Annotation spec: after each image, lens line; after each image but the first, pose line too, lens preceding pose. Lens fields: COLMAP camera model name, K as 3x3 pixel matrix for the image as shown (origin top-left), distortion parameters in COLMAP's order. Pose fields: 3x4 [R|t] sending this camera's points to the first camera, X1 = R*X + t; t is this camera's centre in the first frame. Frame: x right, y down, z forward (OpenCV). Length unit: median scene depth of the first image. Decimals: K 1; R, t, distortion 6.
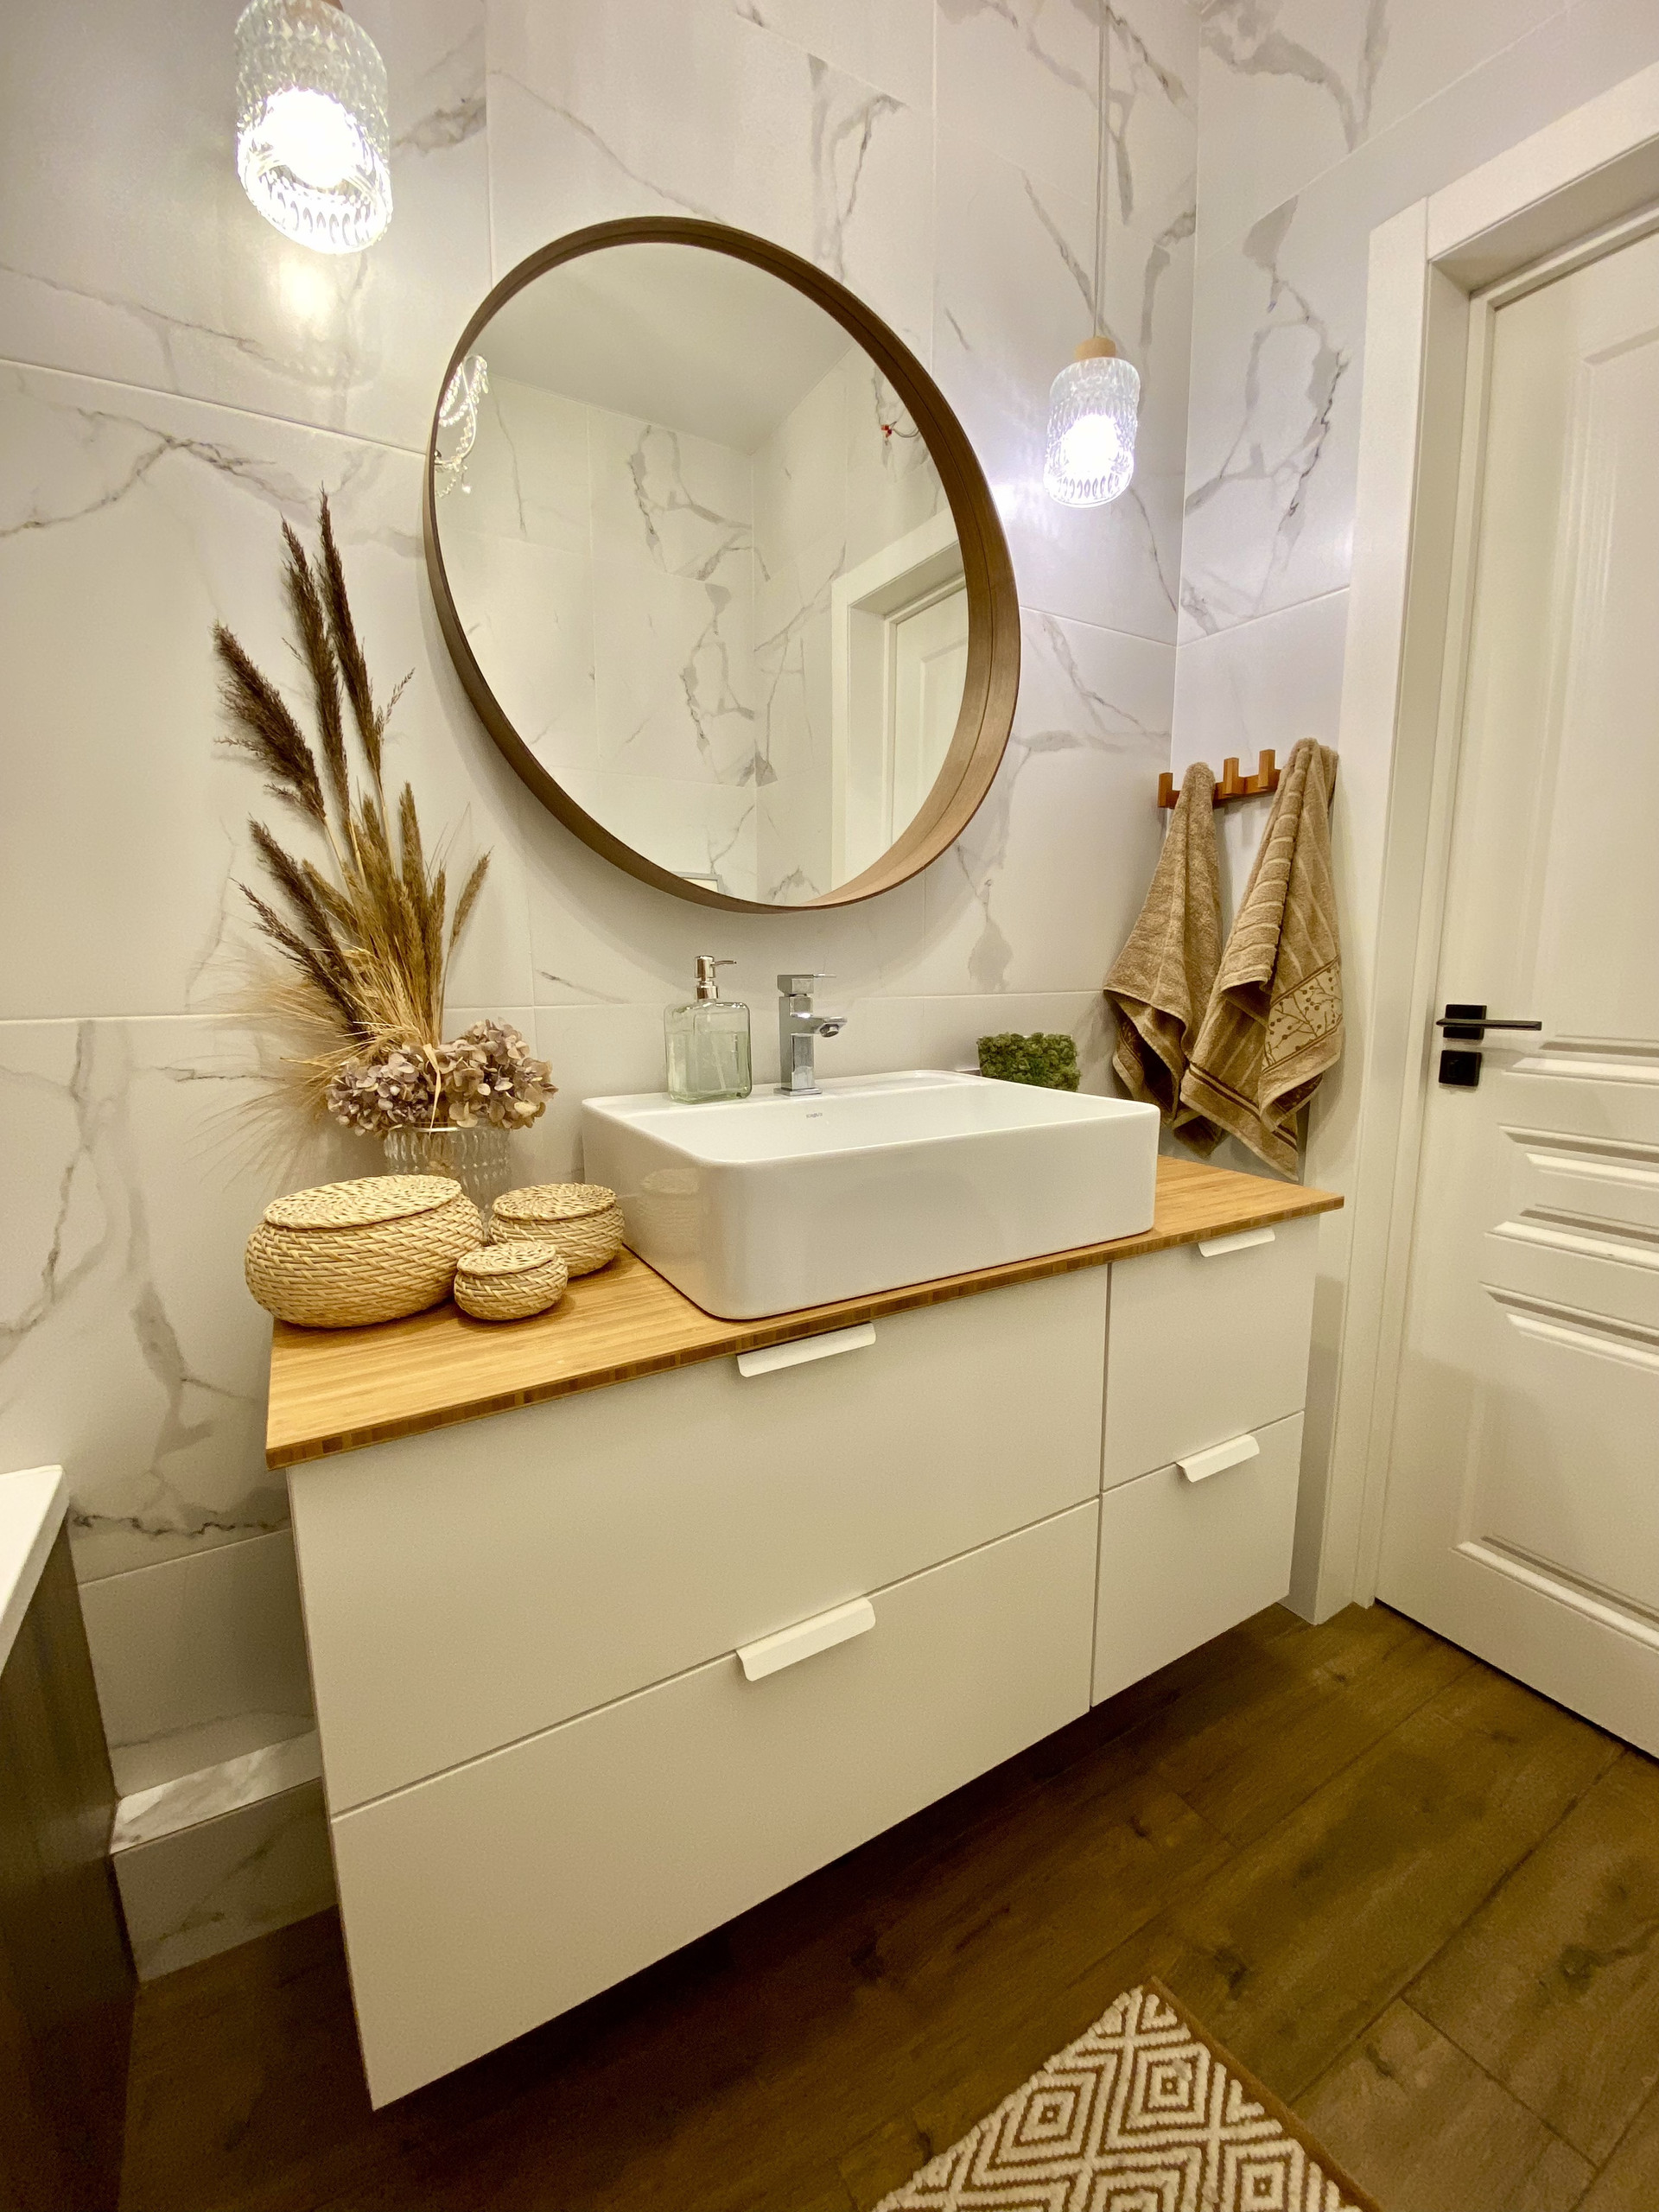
lens RADIAL K [[884.7, 0, 829.5], [0, 884.7, 1106.0], [0, 0, 1]] dist [0.002299, -0.014268]
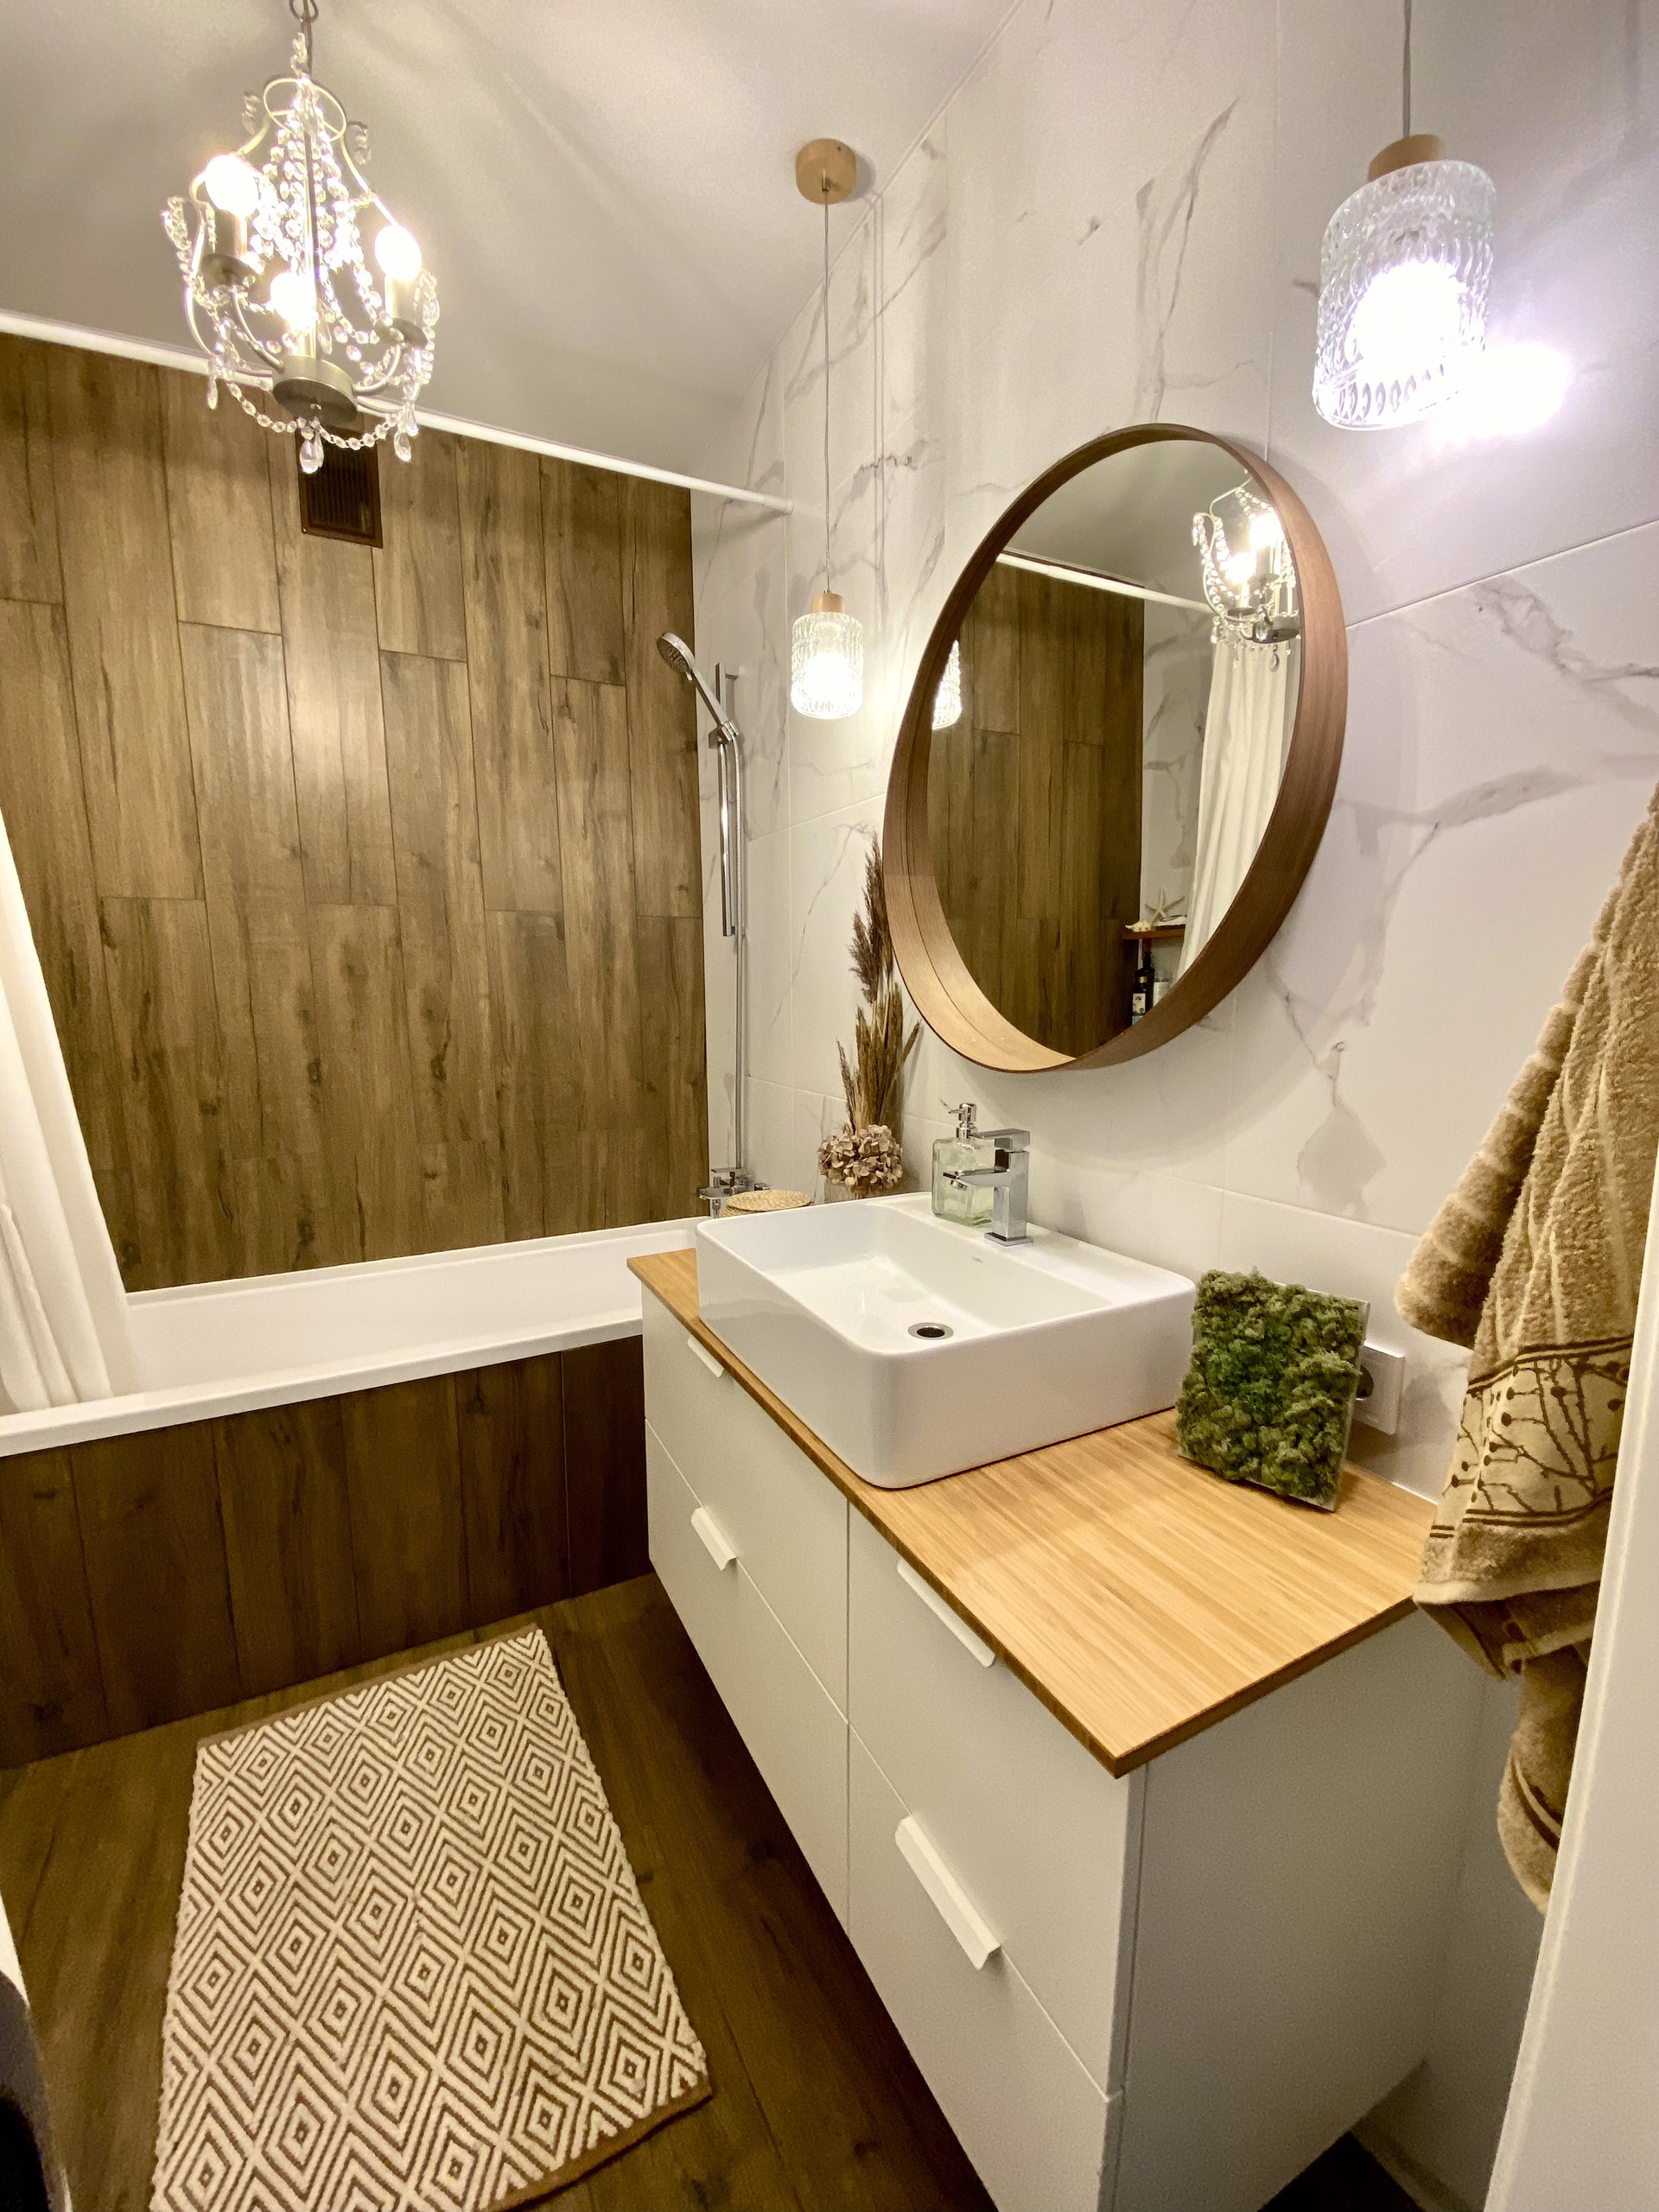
lens RADIAL K [[889.4, 0, 829.5], [0, 889.4, 1106.0], [0, 0, 1]] dist [0.001173, -0.013414]
pose [[-0.037597, 0.138603, -0.989634, 0.922978], [-0.158869, 0.976910, 0.142856, -0.265511], [0.986584, 0.162593, -0.014709, 0.703278]]
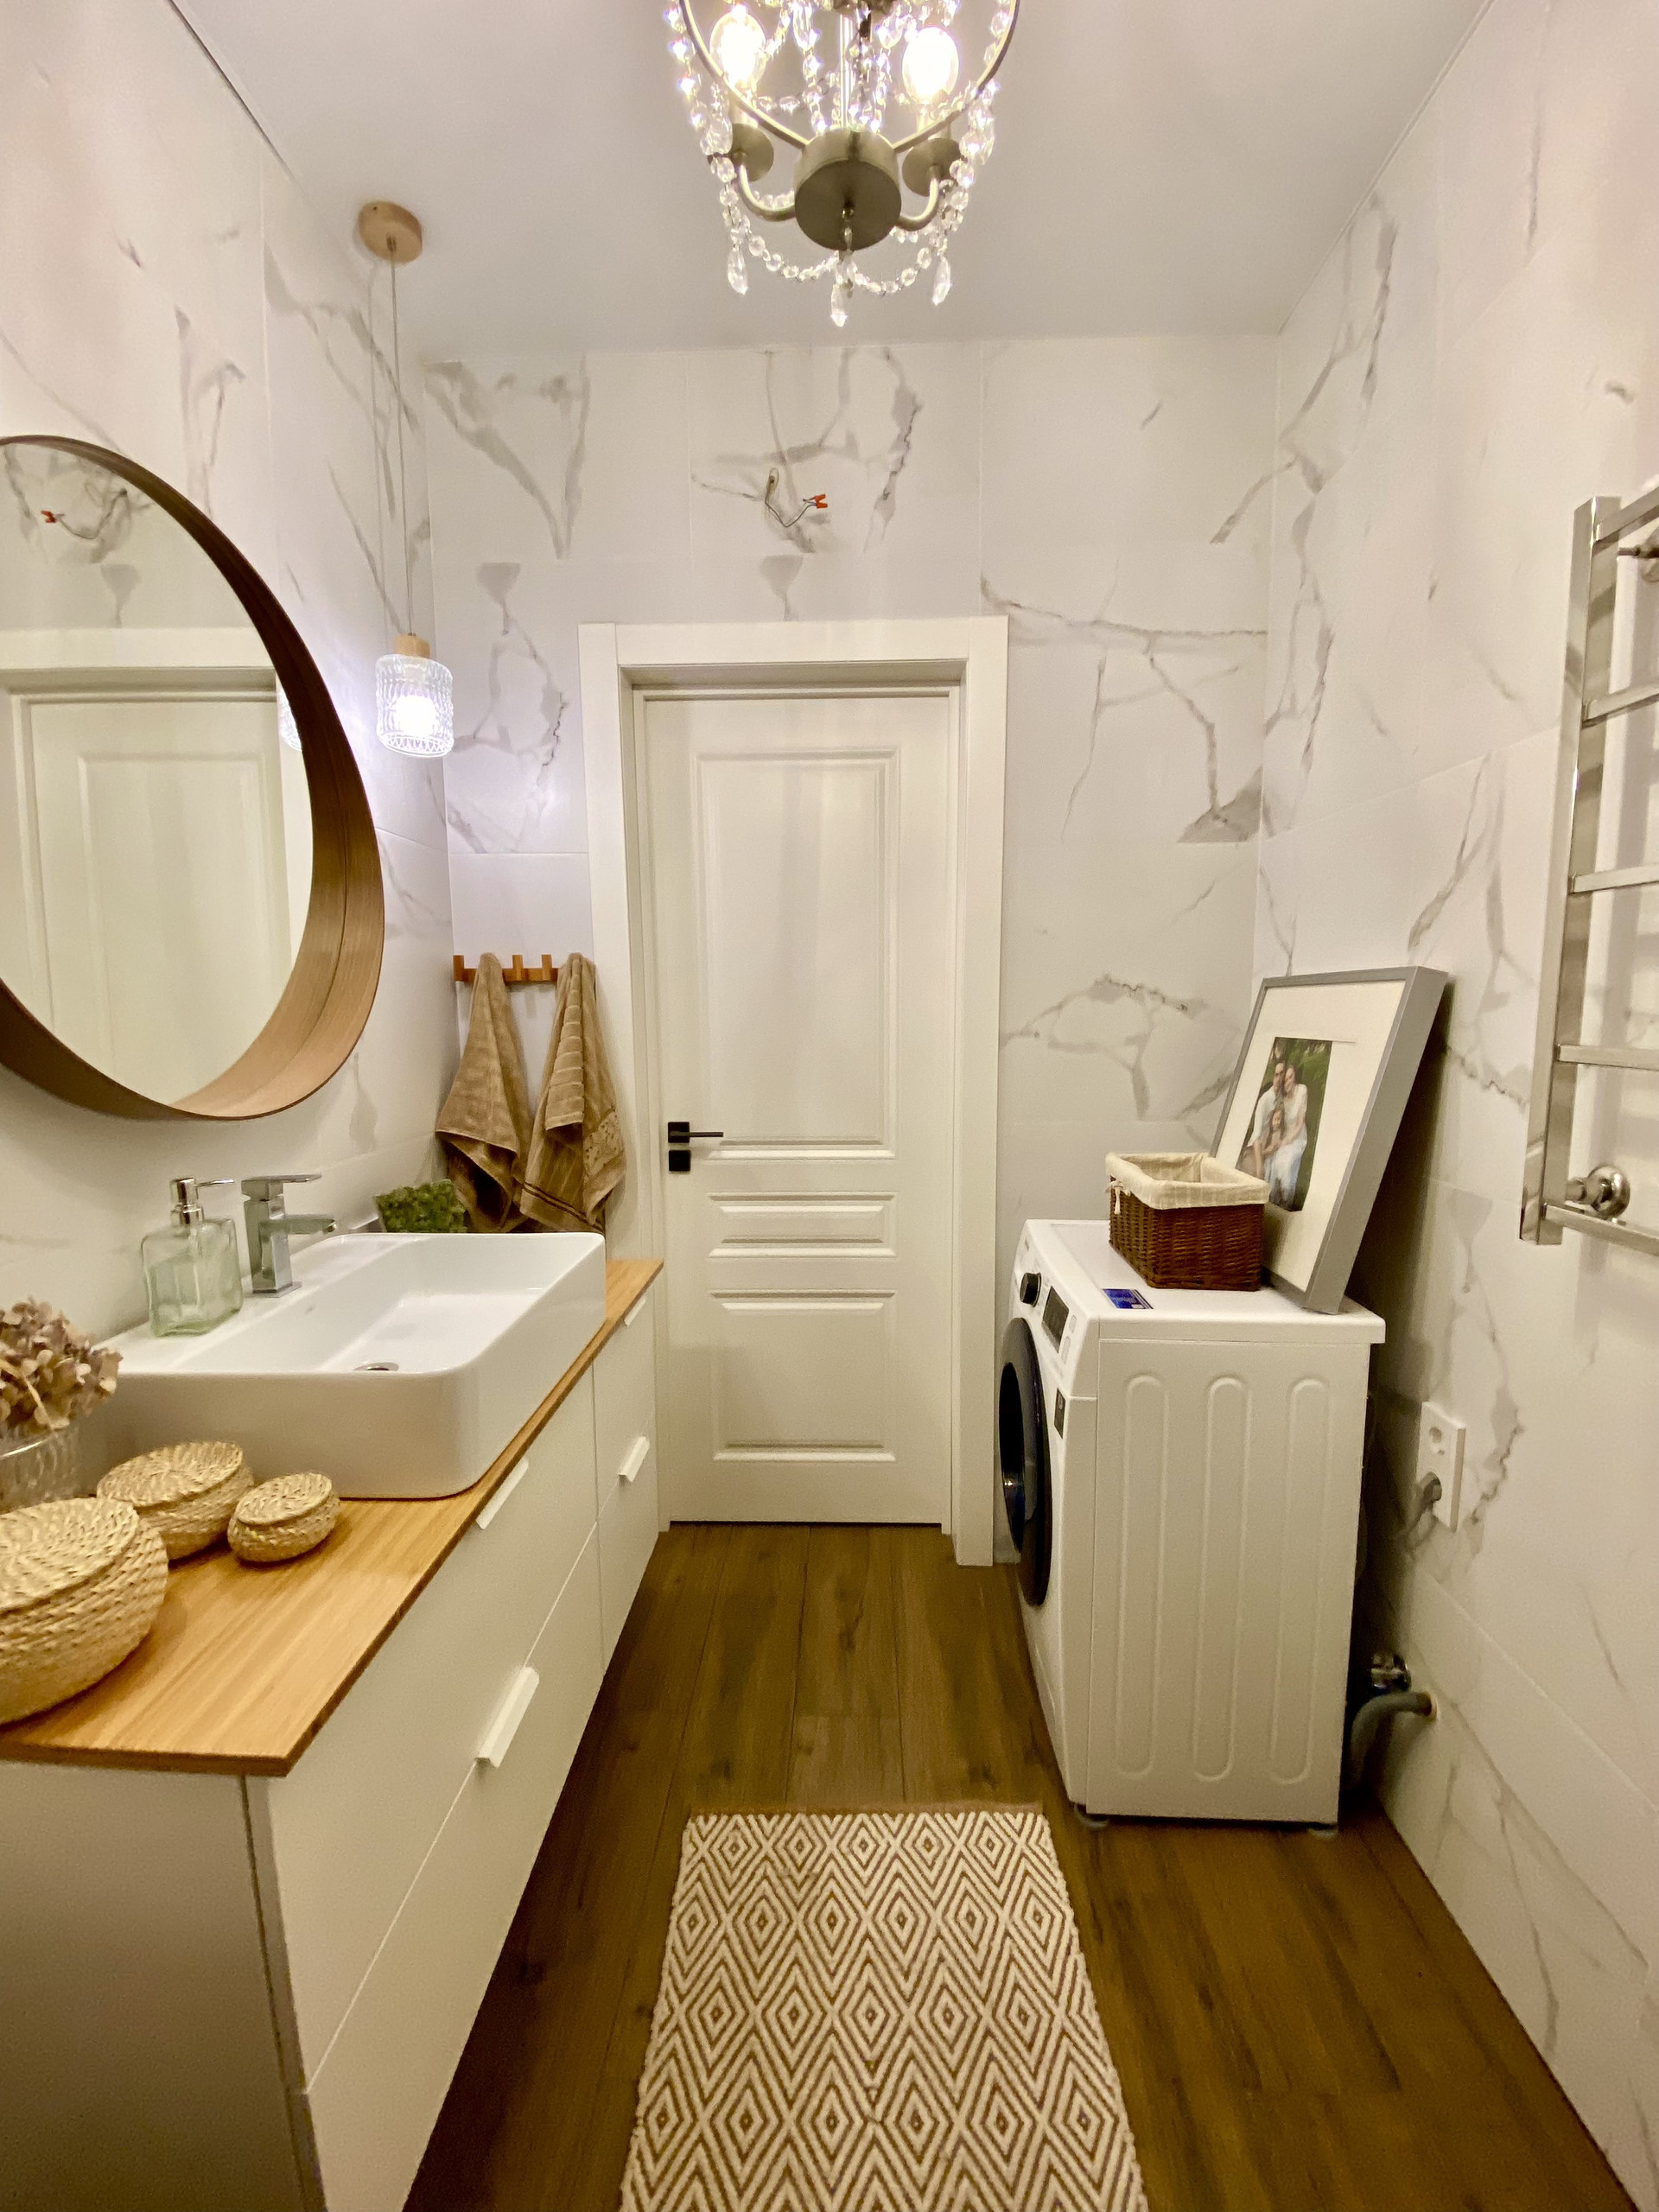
lens RADIAL K [[895.6, 0, 833.3], [0, 895.6, 1084.9], [0, 0, 1]] dist [-0.001309, -0.012449]
pose [[0.527323, -0.081860, 0.845712, -0.506524], [0.139074, 0.990240, 0.009133, -0.156577], [-0.838205, 0.112801, 0.533561, -0.118213]]
